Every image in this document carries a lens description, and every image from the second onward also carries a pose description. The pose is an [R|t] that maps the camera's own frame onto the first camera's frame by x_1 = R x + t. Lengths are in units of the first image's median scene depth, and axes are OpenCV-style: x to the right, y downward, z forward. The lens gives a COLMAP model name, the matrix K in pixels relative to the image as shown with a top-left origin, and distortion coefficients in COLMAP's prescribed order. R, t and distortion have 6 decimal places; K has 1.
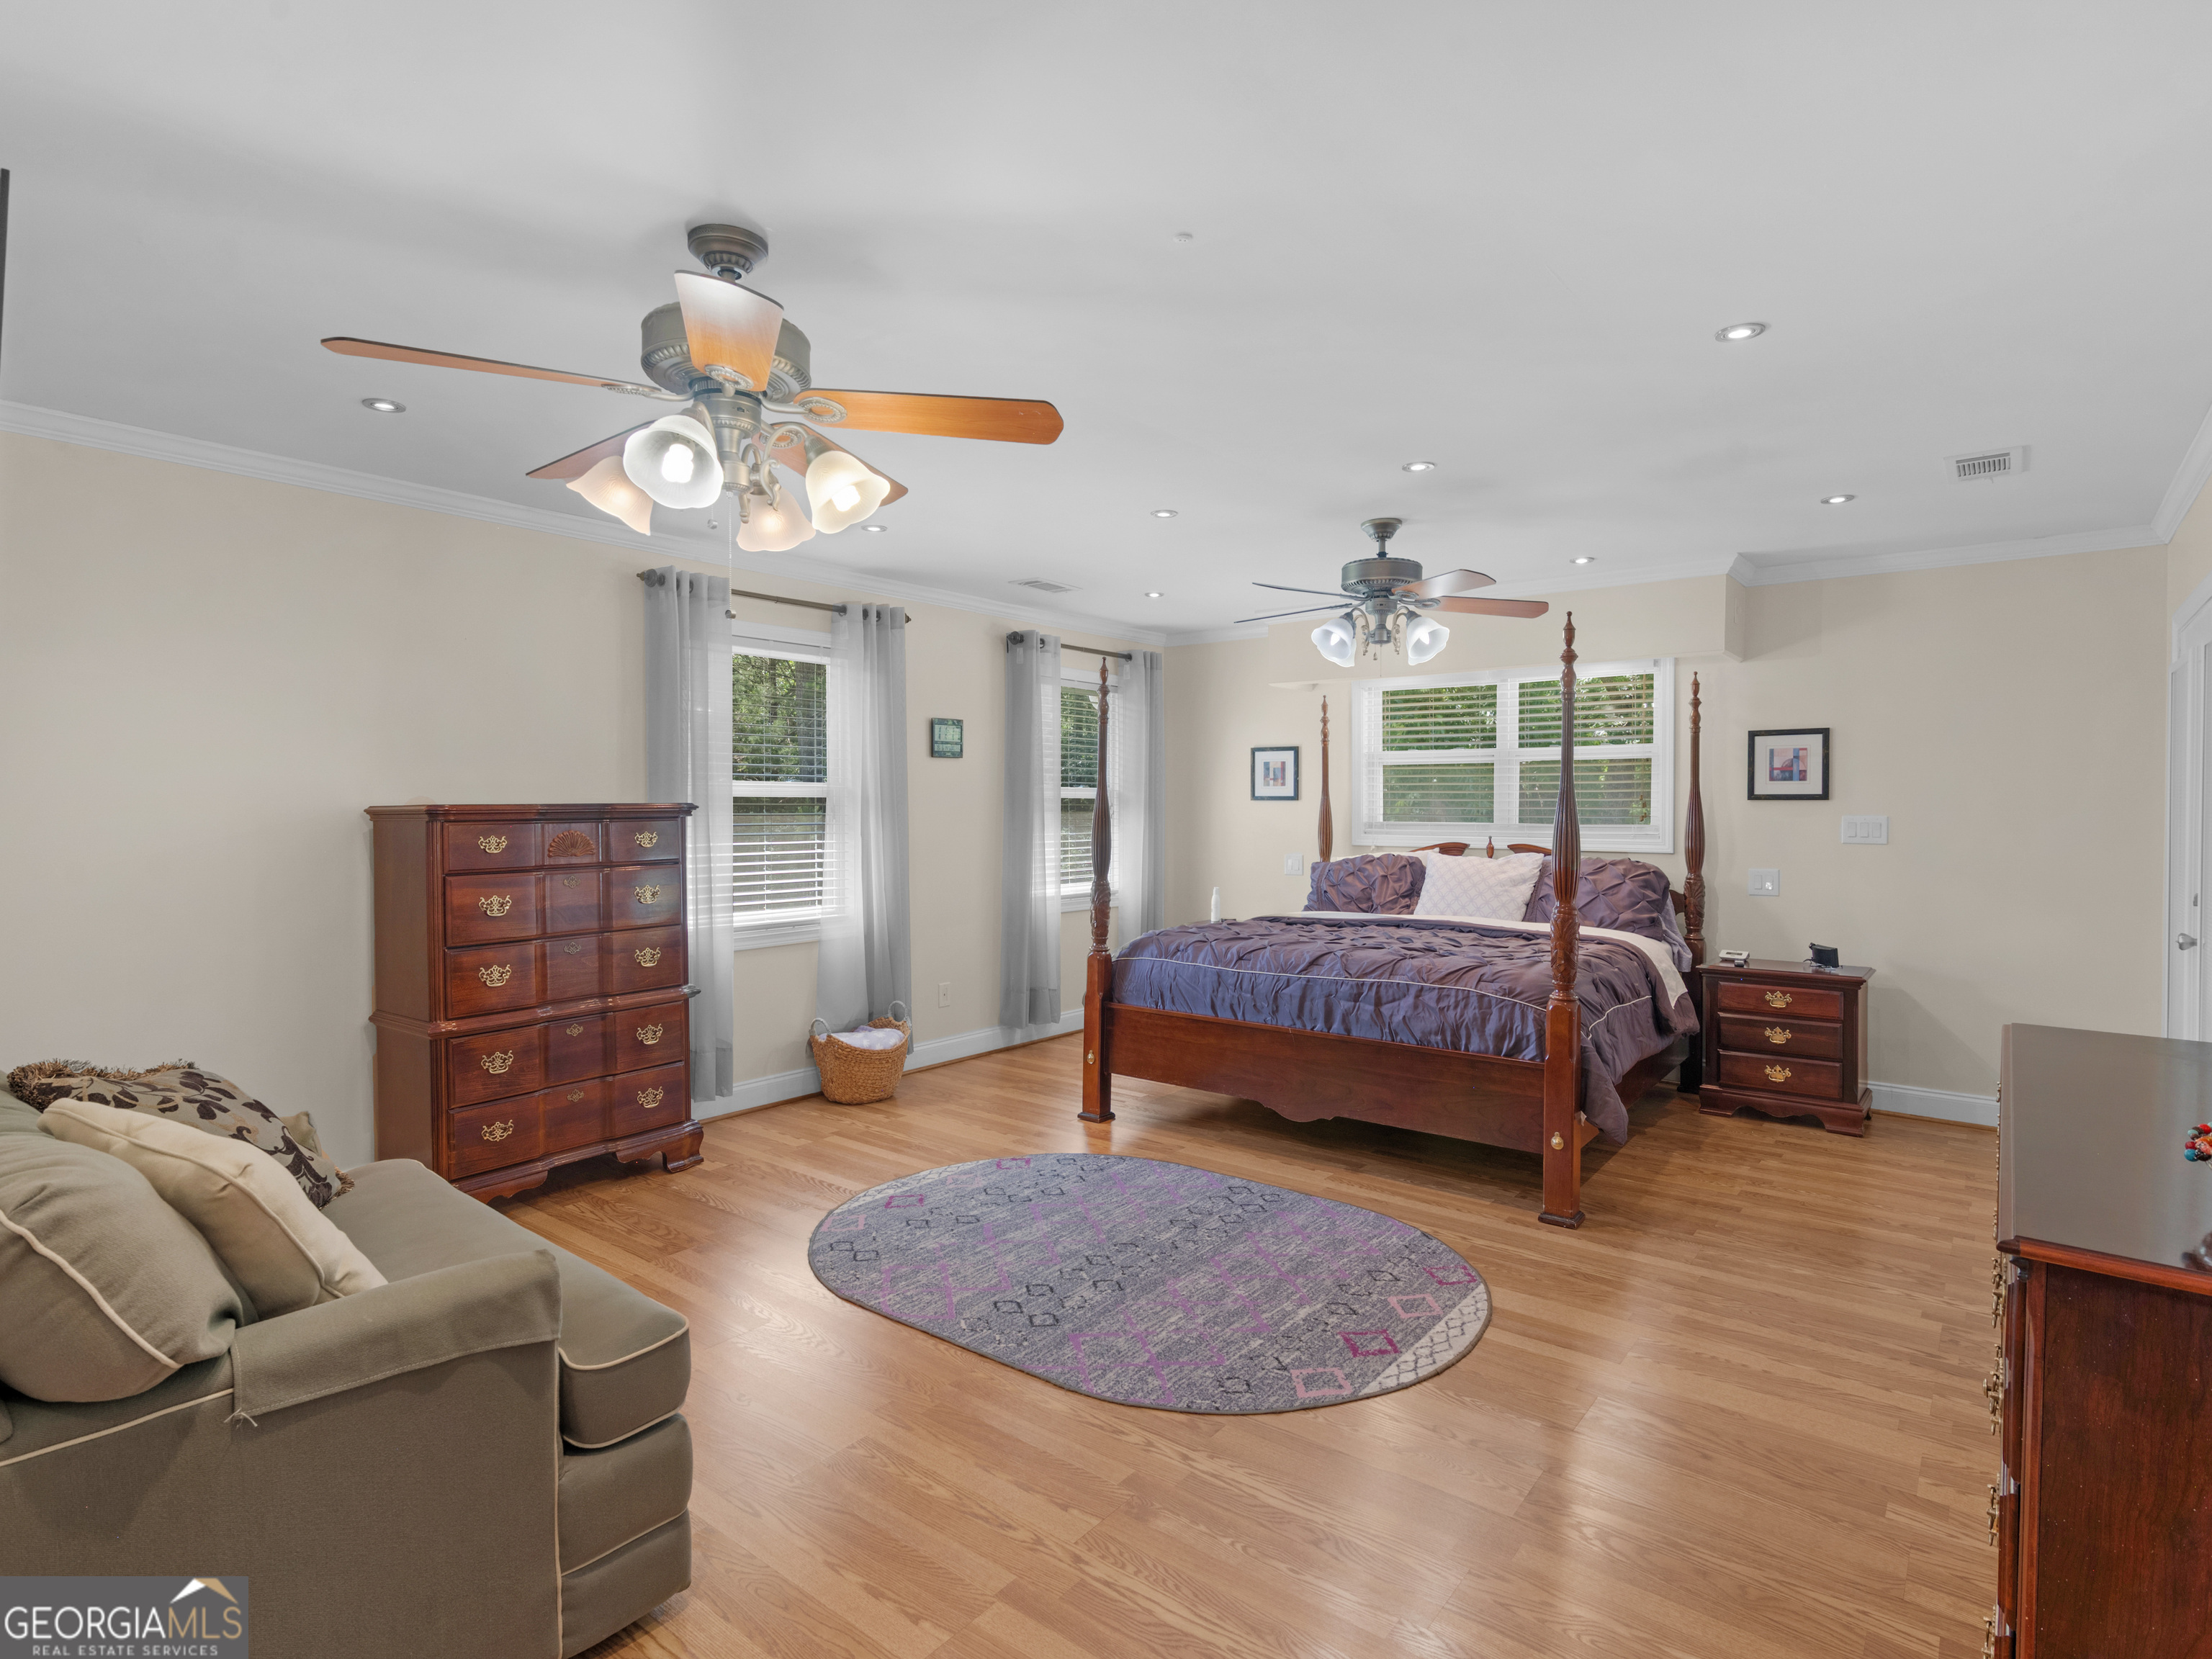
lens RADIAL K [[1165.2, 0, 1114.3], [0, 1165.2, 813.5], [0, 0, 1]] dist [-0.000063, -0.000715]
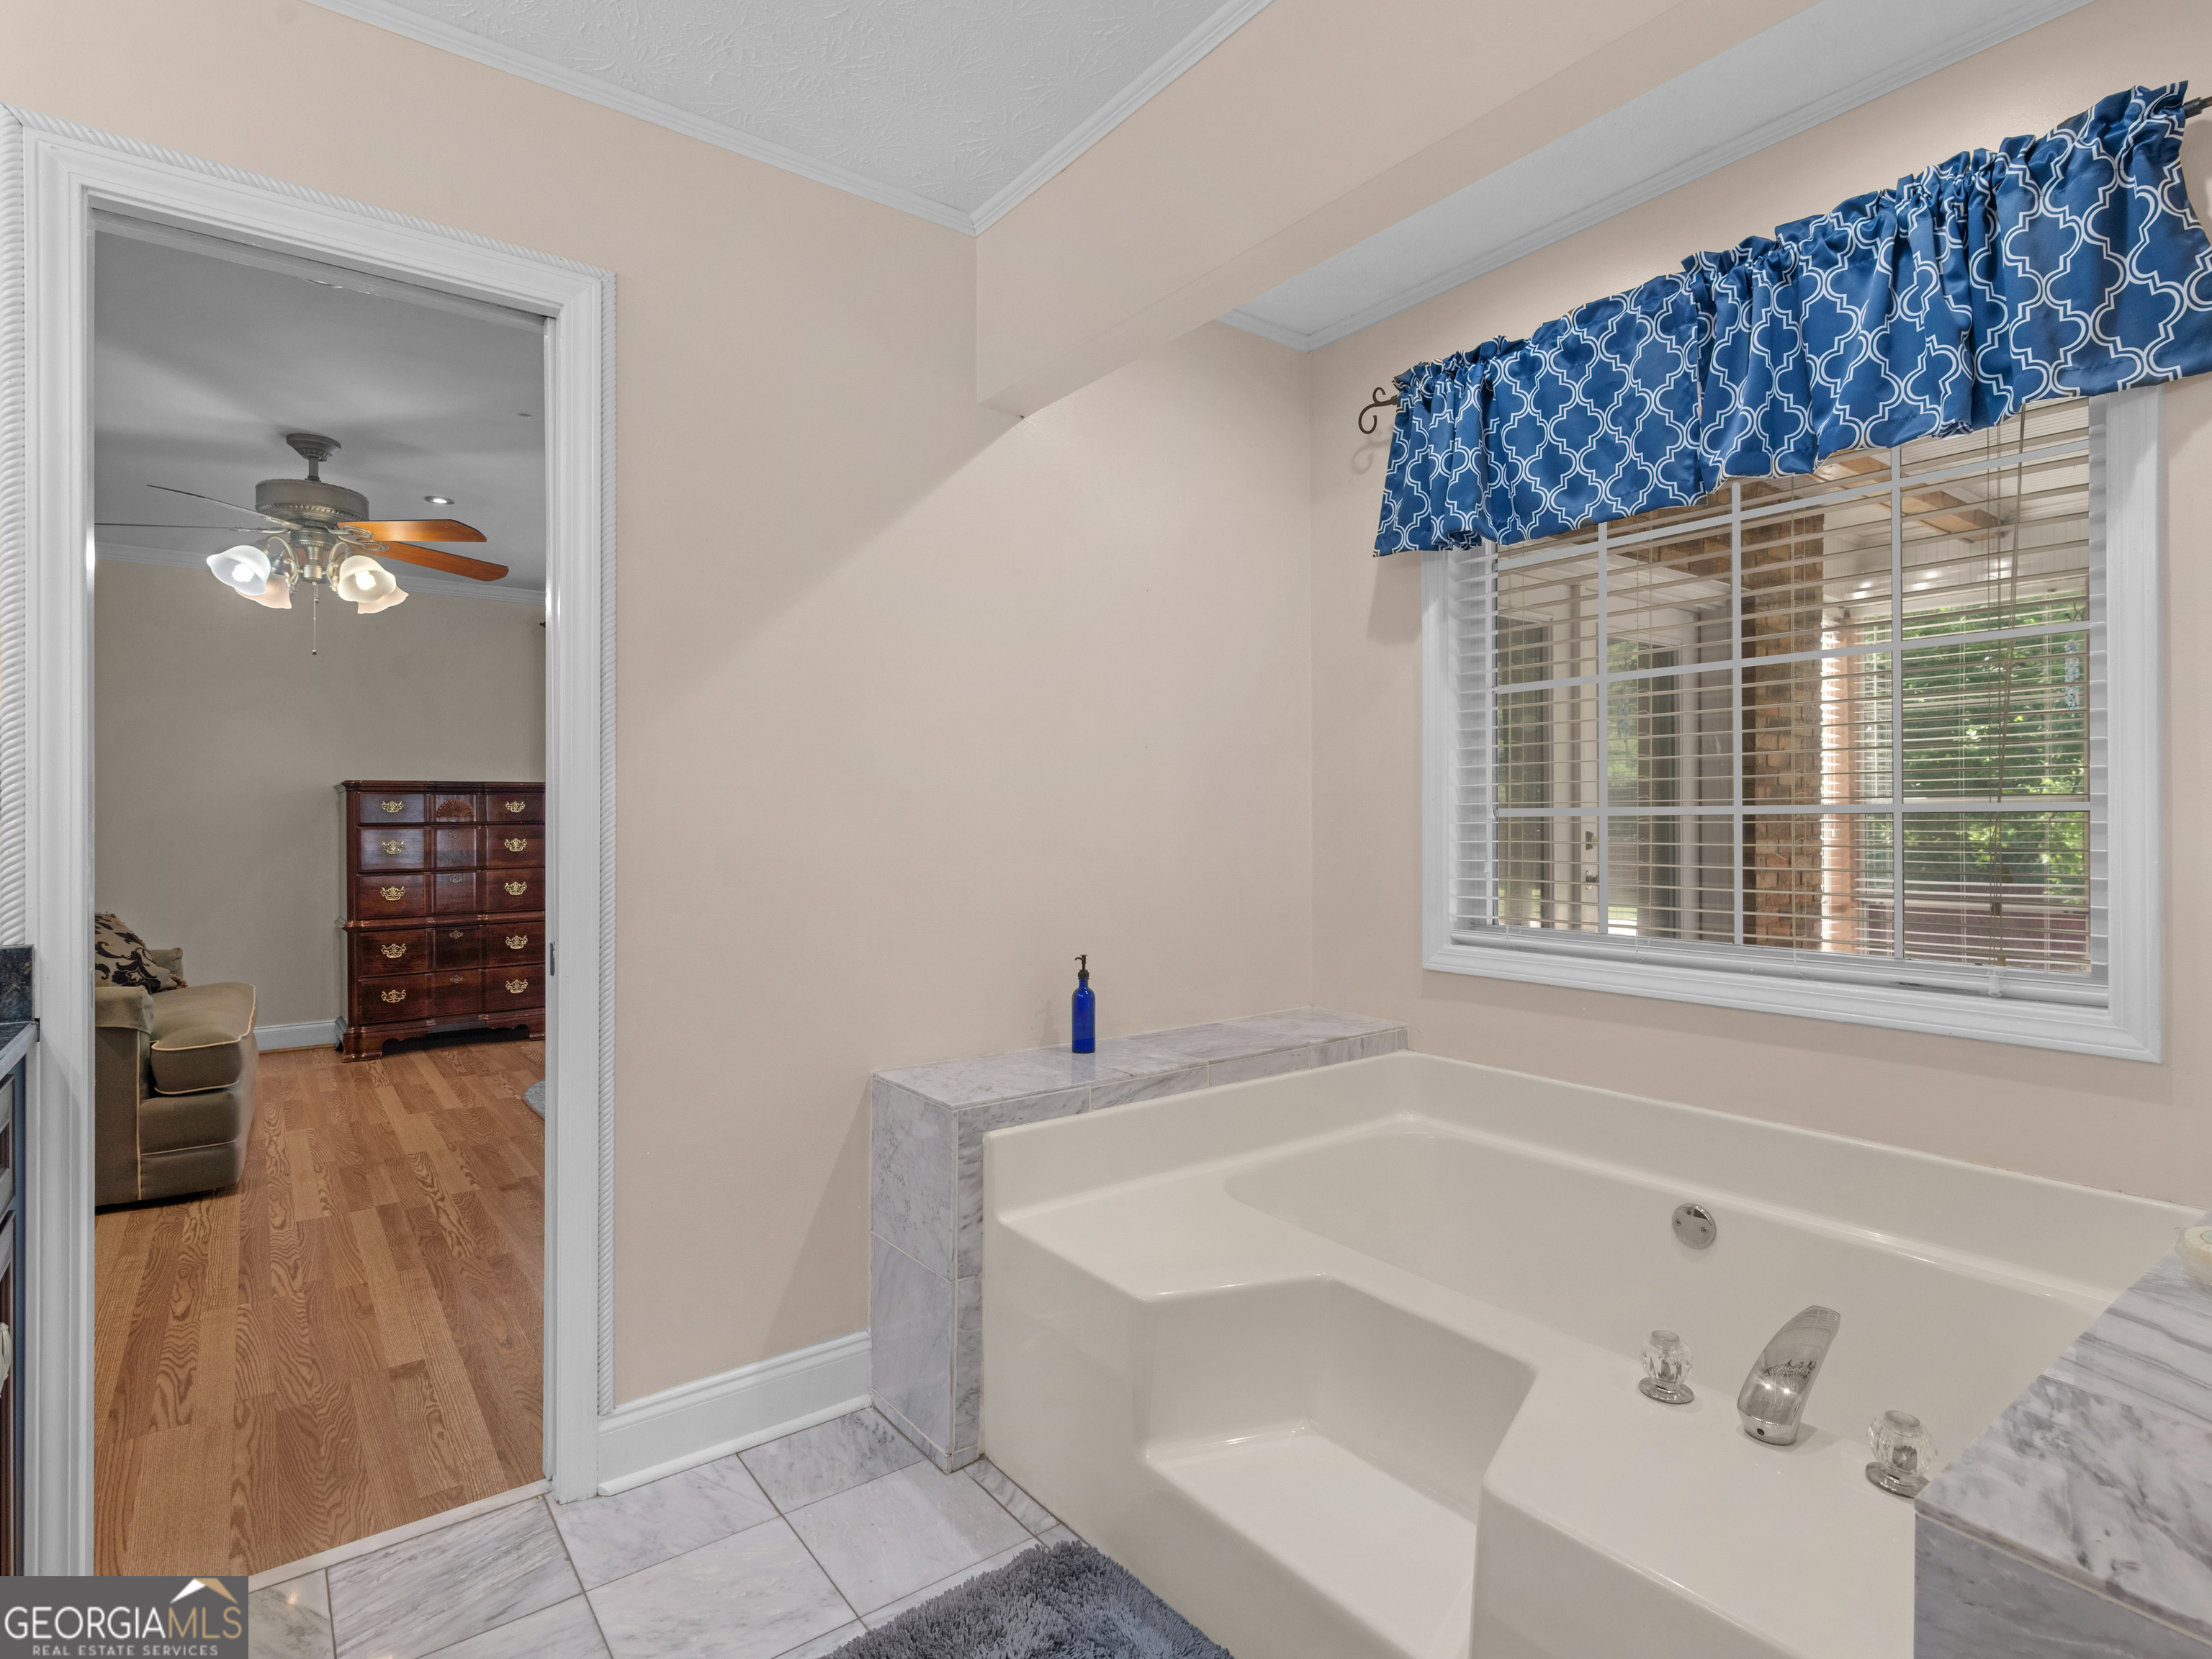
lens RADIAL K [[1127.3, 0, 1129.2], [0, 1127.3, 828.9], [0, 0, 1]] dist [0.001501, 0.000337]
pose [[0.973820, 0.003754, -0.227290, 0.692269], [-0.003704, 0.999993, 0.000643, 0.047203], [0.227291, 0.000215, 0.973827, -0.201223]]
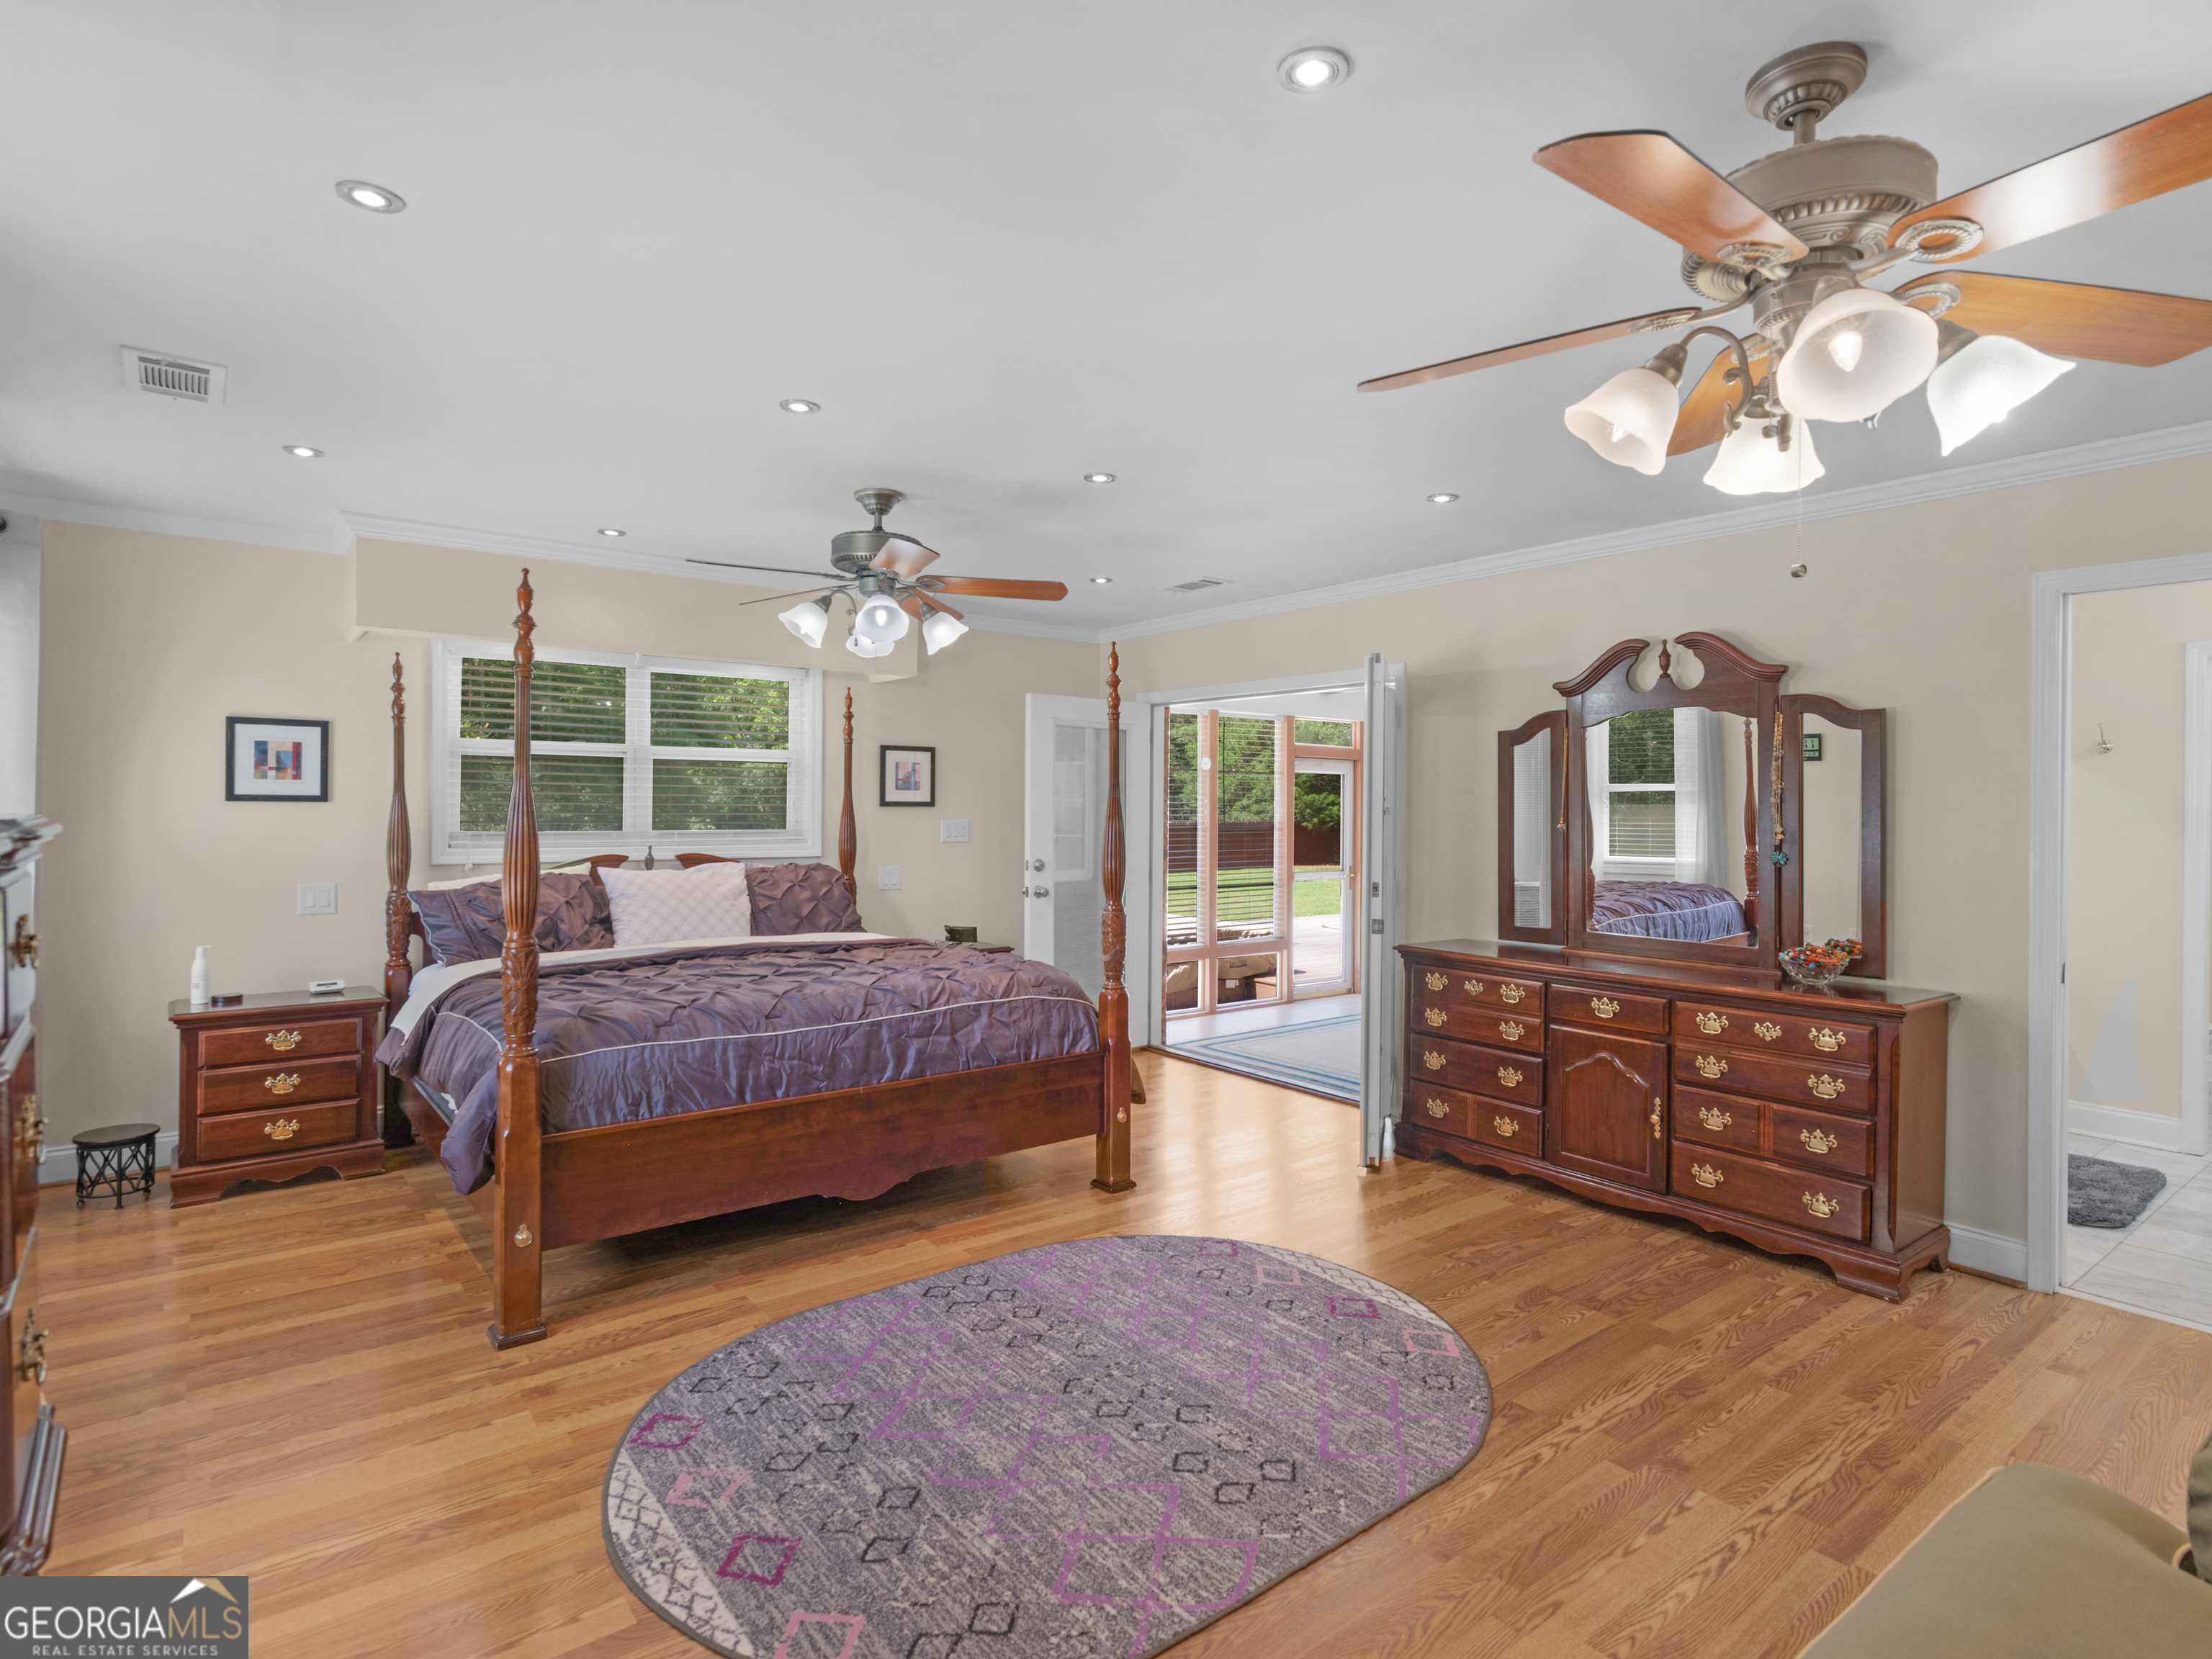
lens RADIAL K [[1137.0, 0, 1114.7], [0, 1137.0, 806.8], [0, 0, 1]] dist [0.001281, -0.001702]
pose [[0.233673, 0.002464, 0.972312, -0.630660], [0.001866, 0.999994, -0.002983, -0.009796], [-0.972313, 0.002512, 0.233667, 0.697891]]
